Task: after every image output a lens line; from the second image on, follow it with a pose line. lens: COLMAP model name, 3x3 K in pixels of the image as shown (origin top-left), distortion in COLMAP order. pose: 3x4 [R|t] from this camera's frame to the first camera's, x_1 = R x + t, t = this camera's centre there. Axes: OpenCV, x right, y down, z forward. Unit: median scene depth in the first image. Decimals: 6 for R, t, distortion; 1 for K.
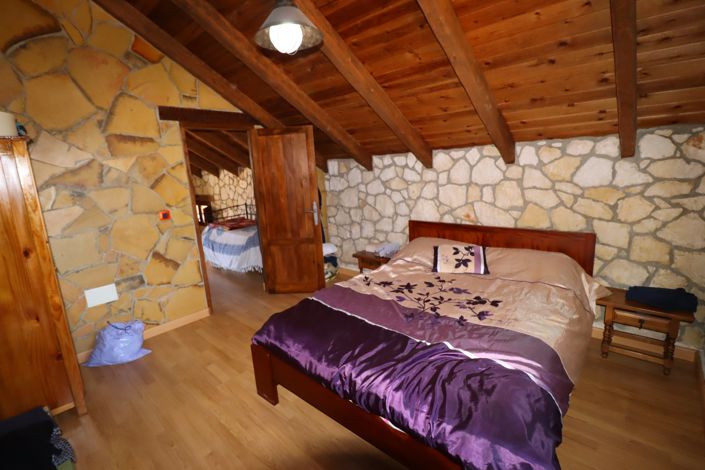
lens RADIAL K [[327.5, 0, 354.1], [0, 327.5, 233.6], [0, 0, 1]] dist [-0.012130, -0.007024]
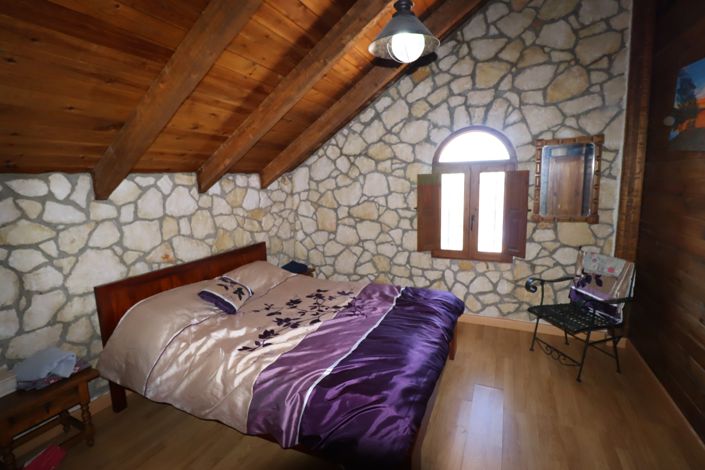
lens RADIAL K [[327.5, 0, 353.6], [0, 327.5, 233.8], [0, 0, 1]] dist [-0.012130, -0.007024]
pose [[-0.302055, -0.078402, 0.950061, -0.590546], [0.243664, 0.957157, 0.156456, -0.128386], [-0.921624, 0.278754, -0.270010, 0.817090]]
